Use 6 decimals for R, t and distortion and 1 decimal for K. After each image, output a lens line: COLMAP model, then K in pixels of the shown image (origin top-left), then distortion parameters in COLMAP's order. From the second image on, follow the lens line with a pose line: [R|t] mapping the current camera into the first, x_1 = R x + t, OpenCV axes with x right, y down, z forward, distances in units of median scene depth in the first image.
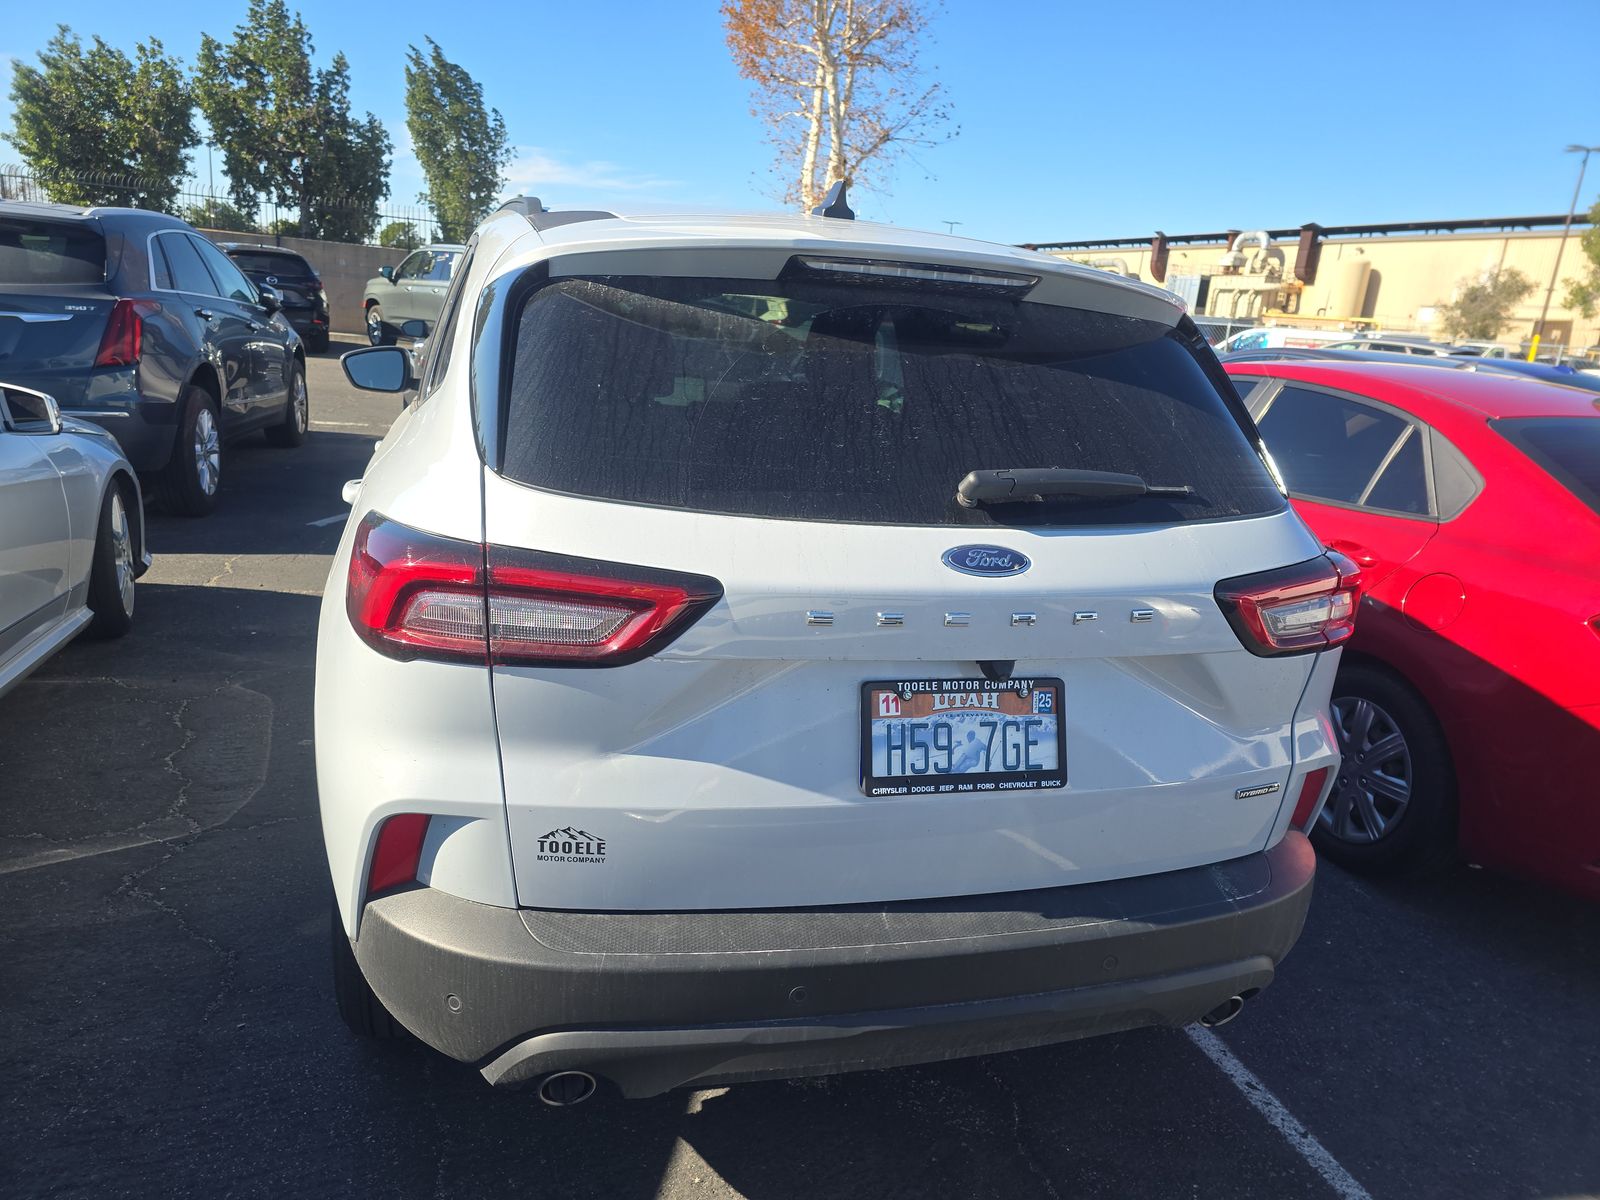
lens RADIAL K [[1077.0, 0, 800.0], [0, 1077.0, 600.0], [0, 0, 1]] dist [0.058692, -0.053078]
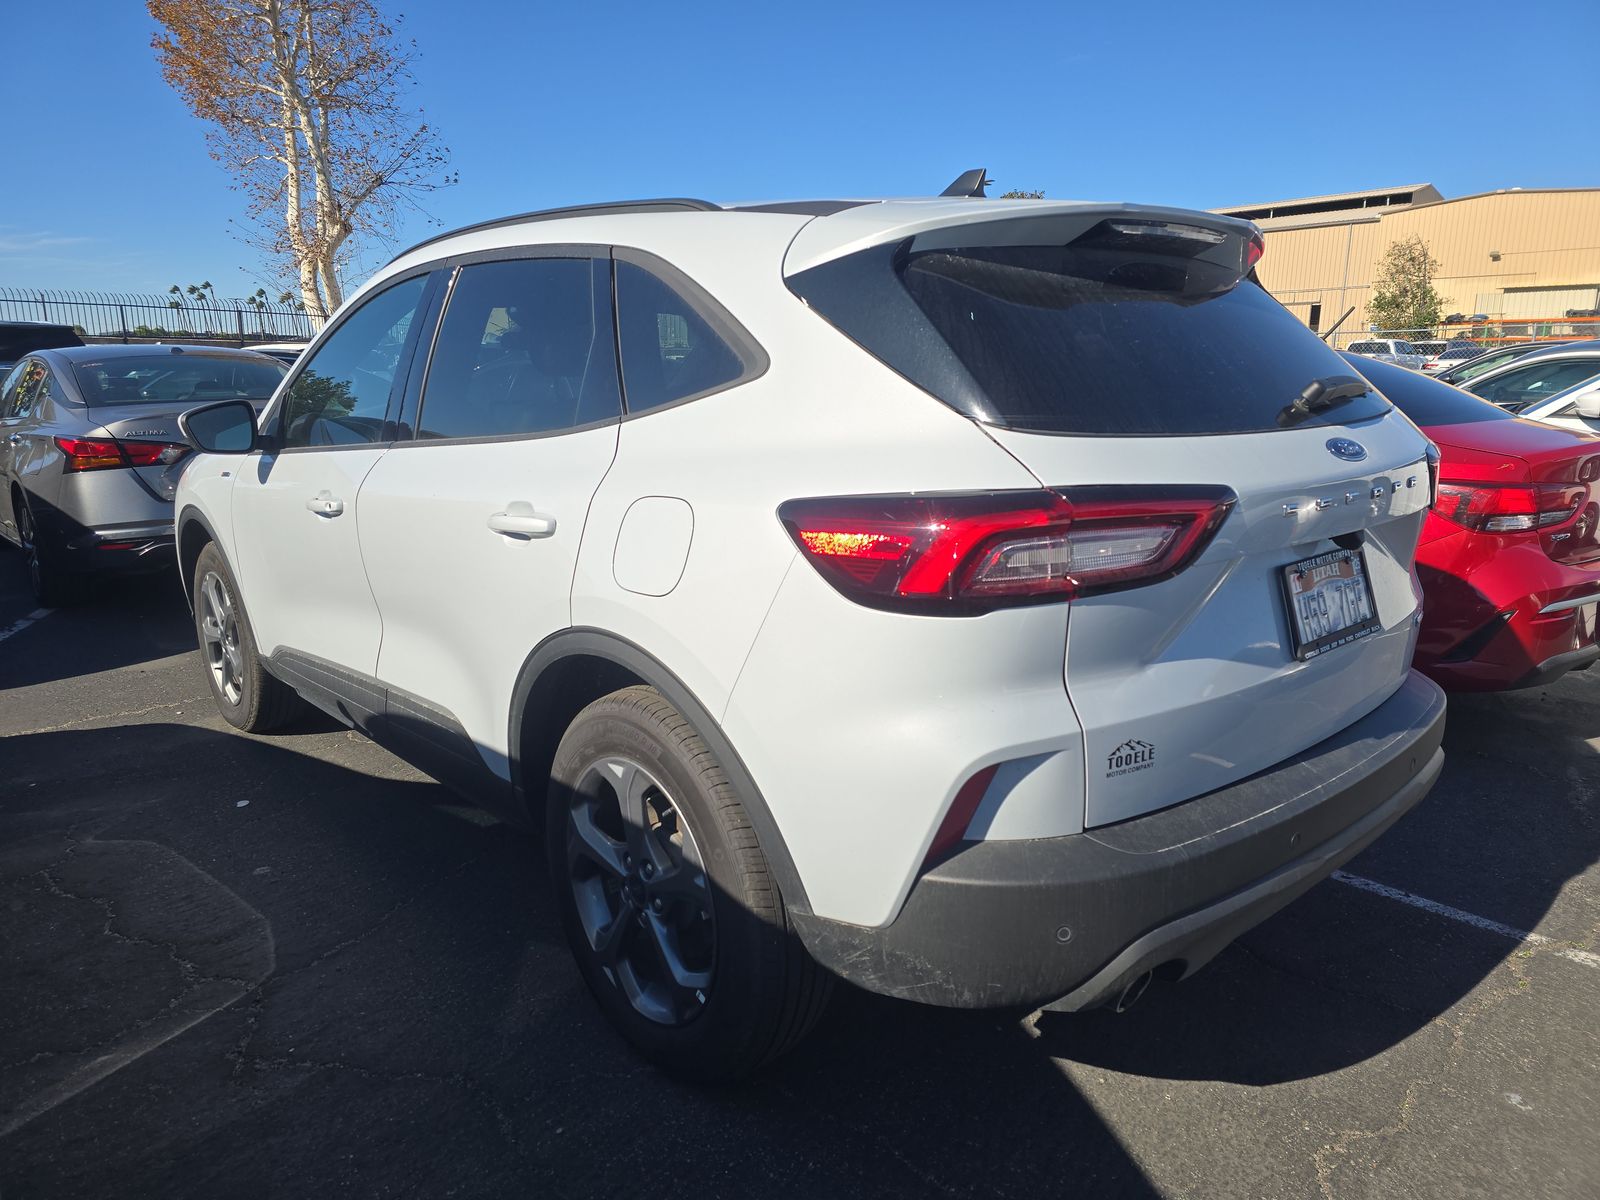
lens RADIAL K [[1066.9, 0, 800.0], [0, 1066.9, 600.0], [0, 0, 1]] dist [0.064034, -0.047298]
pose [[0.895399, -0.180731, 0.406937, -0.867663], [0.194118, 0.980941, 0.008536, -0.000046], [-0.400723, 0.071351, 0.913417, 0.134470]]
